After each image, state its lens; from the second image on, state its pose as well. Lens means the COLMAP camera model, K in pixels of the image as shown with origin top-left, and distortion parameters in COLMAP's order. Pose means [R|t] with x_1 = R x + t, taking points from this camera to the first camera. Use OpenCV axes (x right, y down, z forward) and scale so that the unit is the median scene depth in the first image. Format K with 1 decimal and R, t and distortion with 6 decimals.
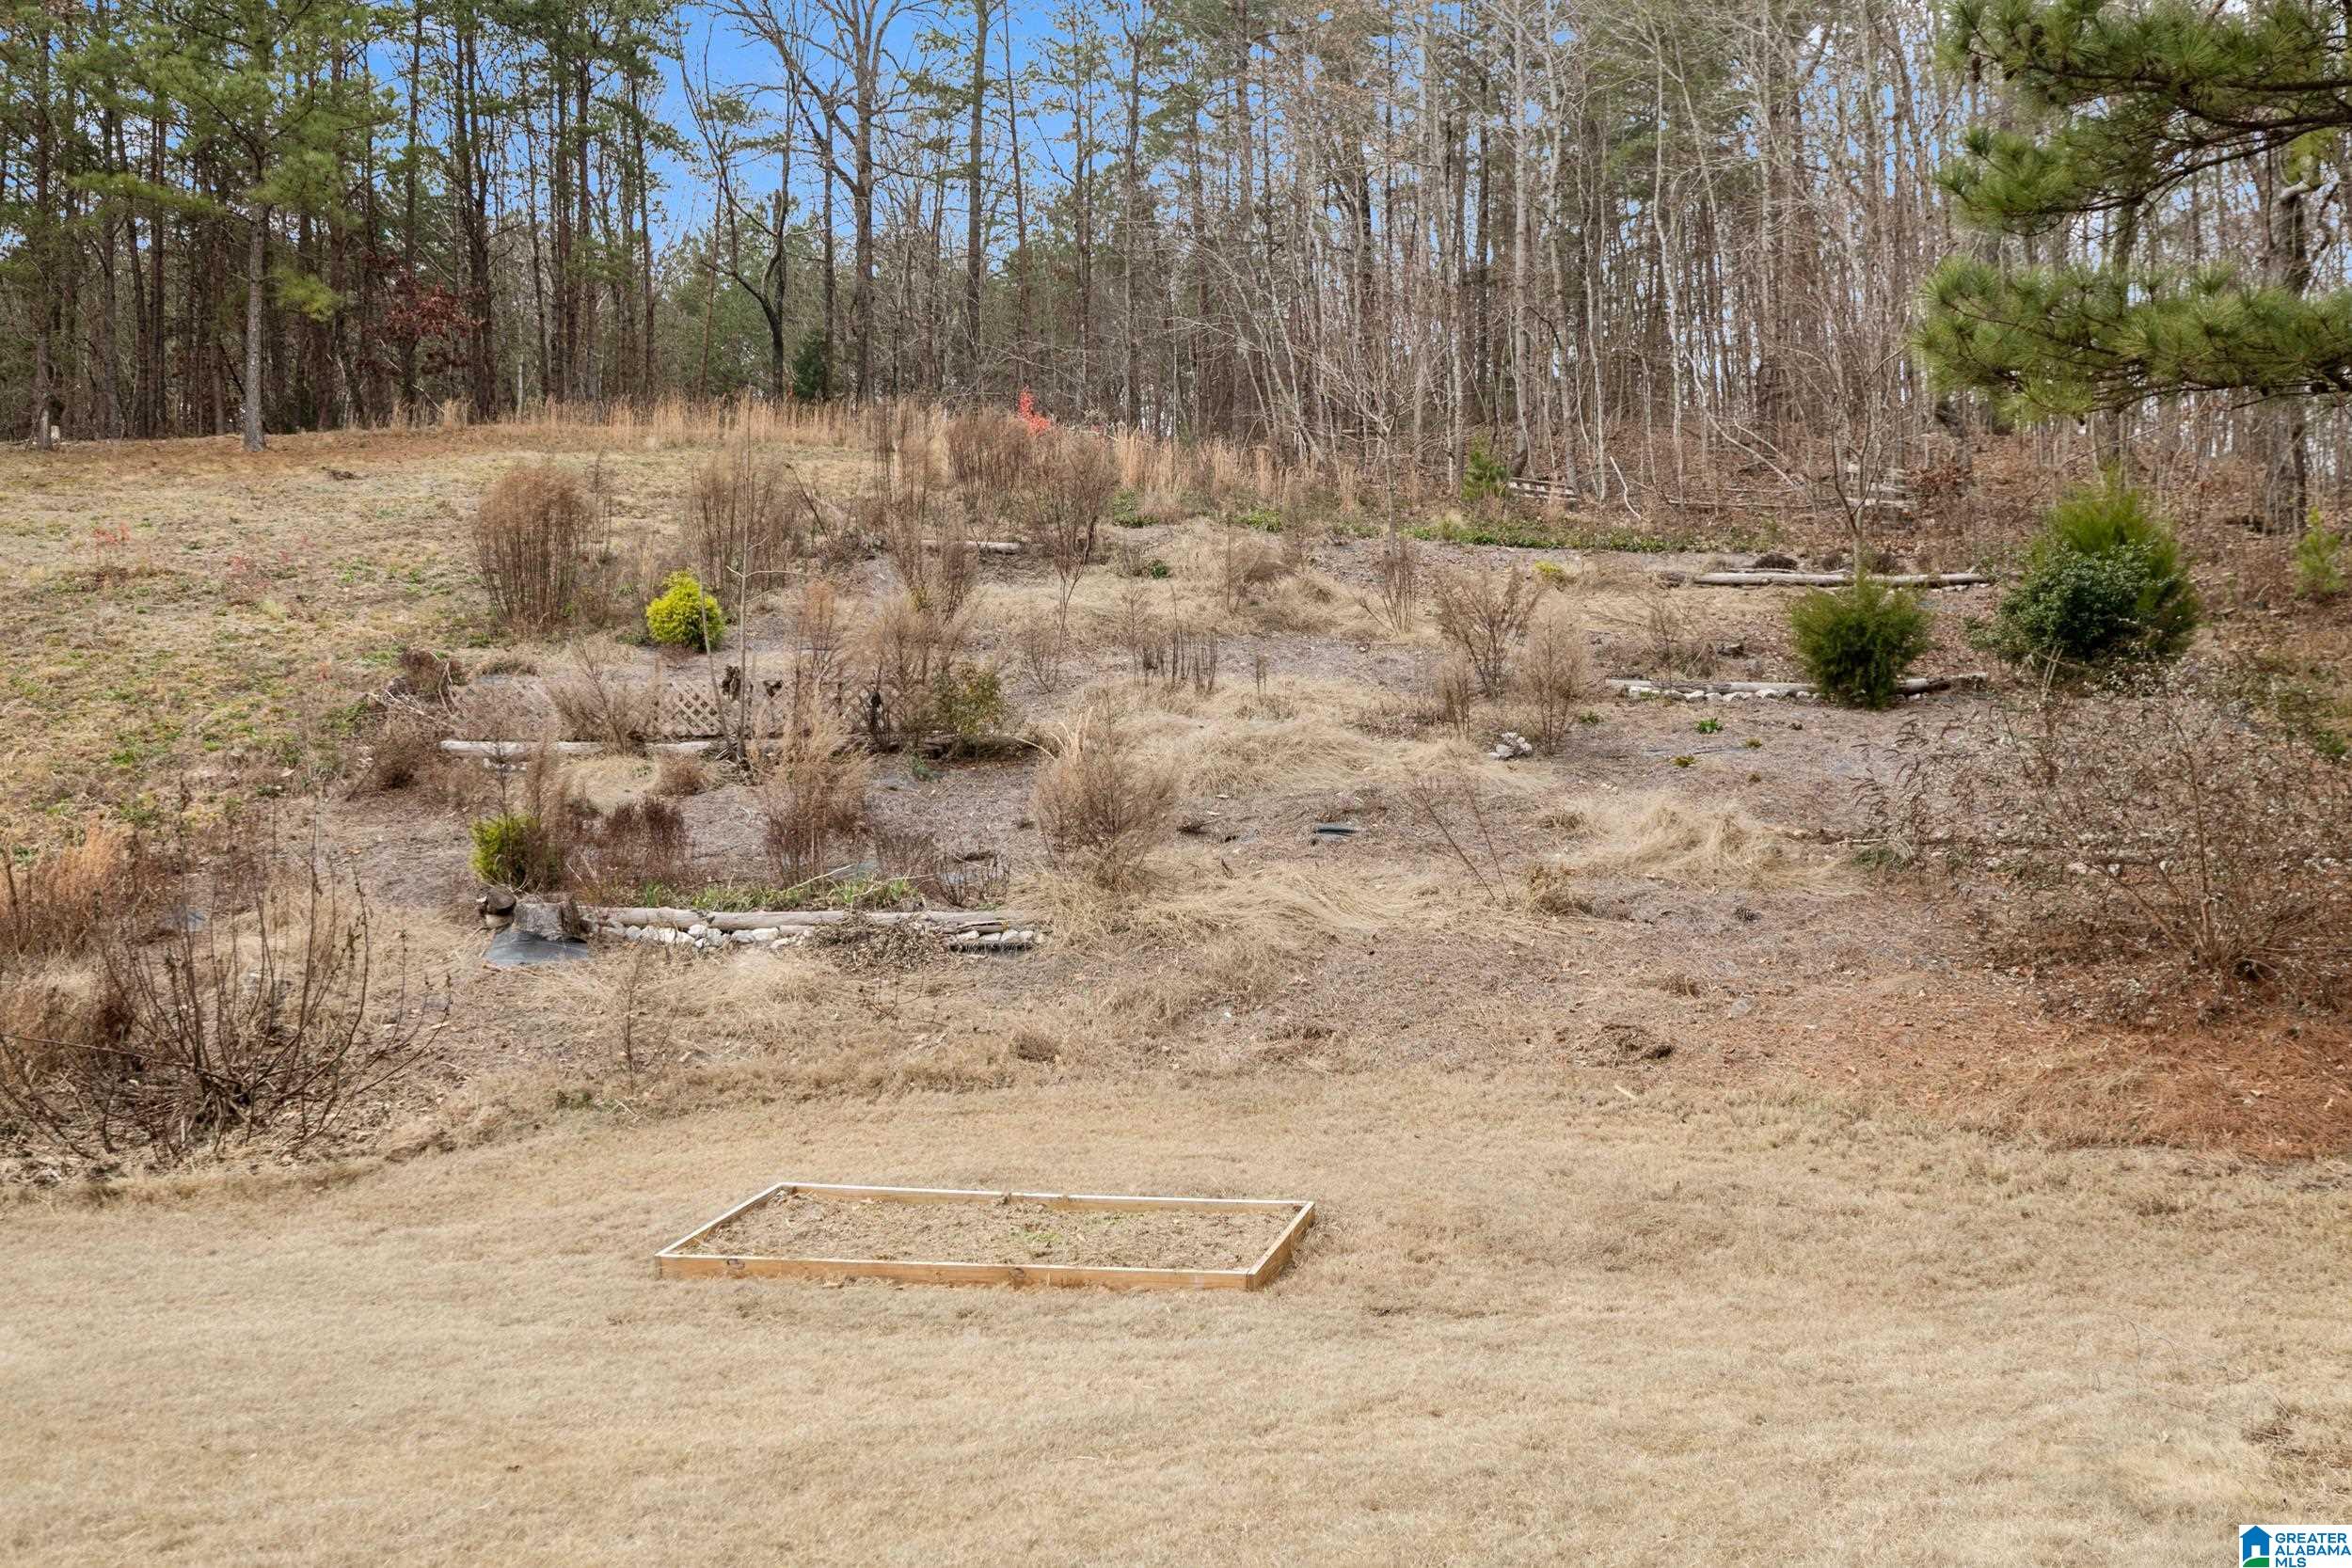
lens RADIAL K [[2296.2, 0, 1172.1], [0, 2296.2, 780.9], [0, 0, 1]] dist [0.002020, 0.000000]
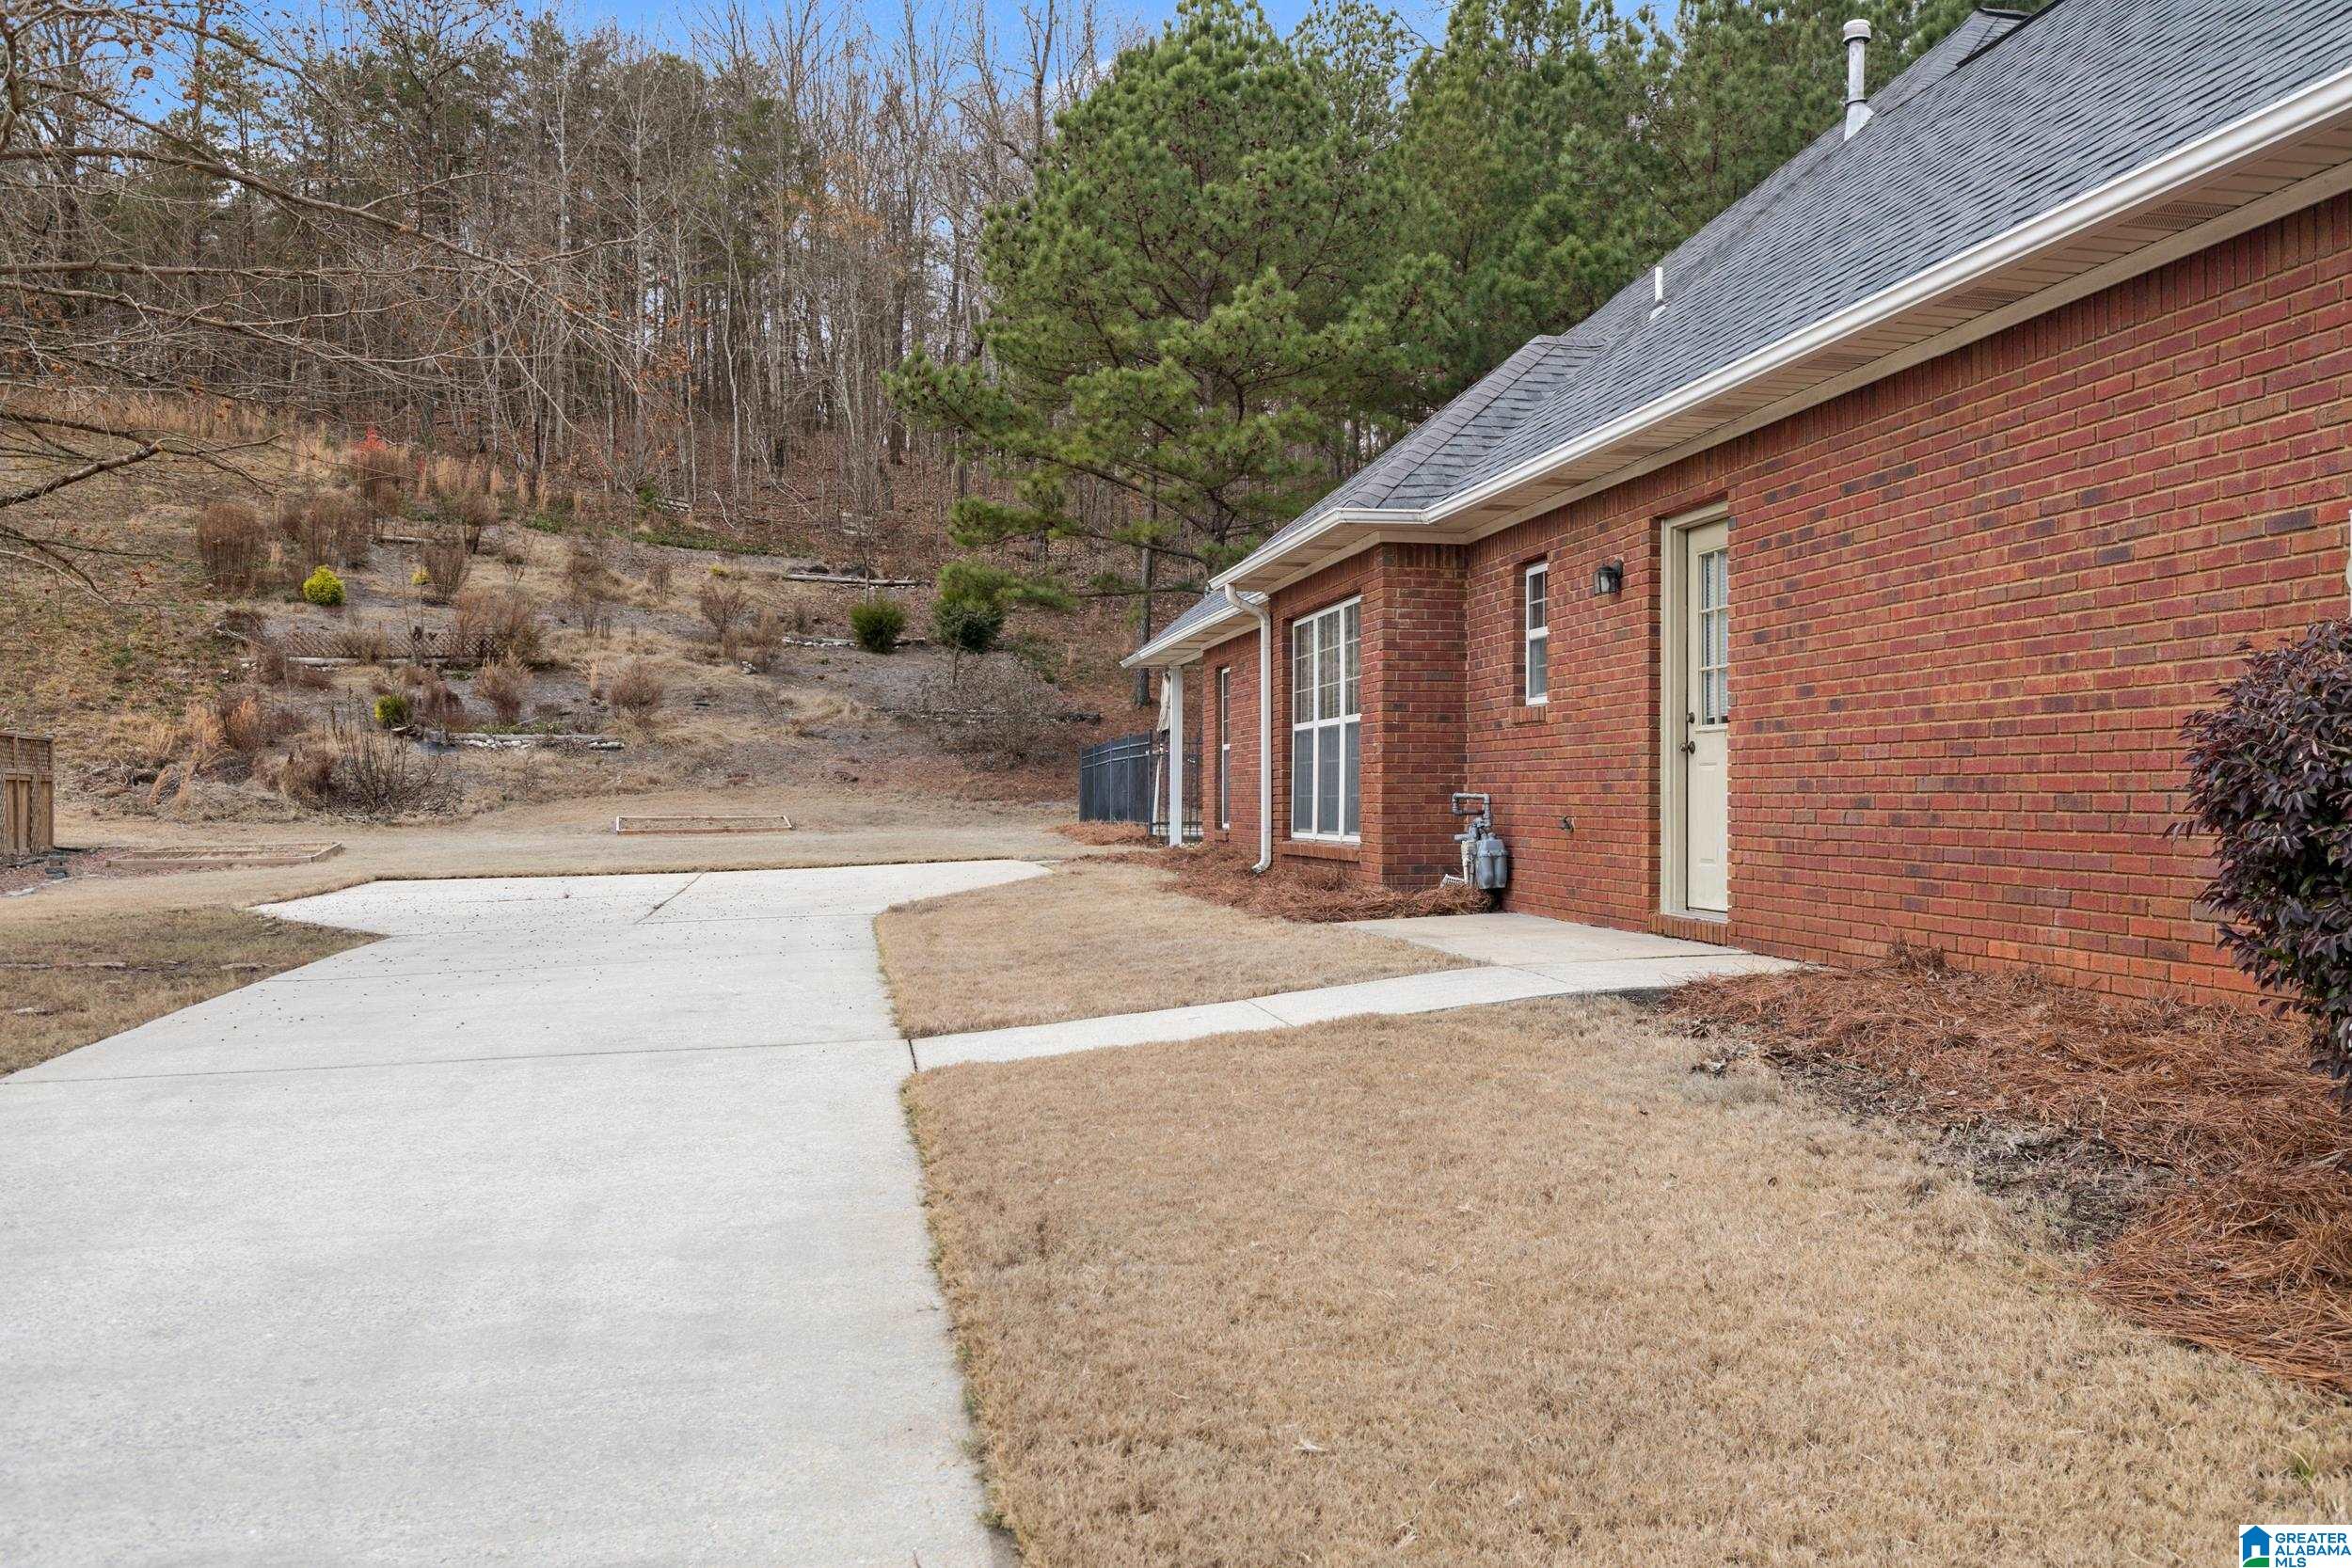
lens RADIAL K [[2034.6, 0, 1175.0], [0, 2034.6, 784.3], [0, 0, 1]] dist [-0.003181, -0.000527]
pose [[0.870190, -0.007455, 0.492660, -0.623021], [-0.032569, 0.996829, 0.072609, -0.075582], [-0.491639, -0.079229, 0.867187, -1.318492]]
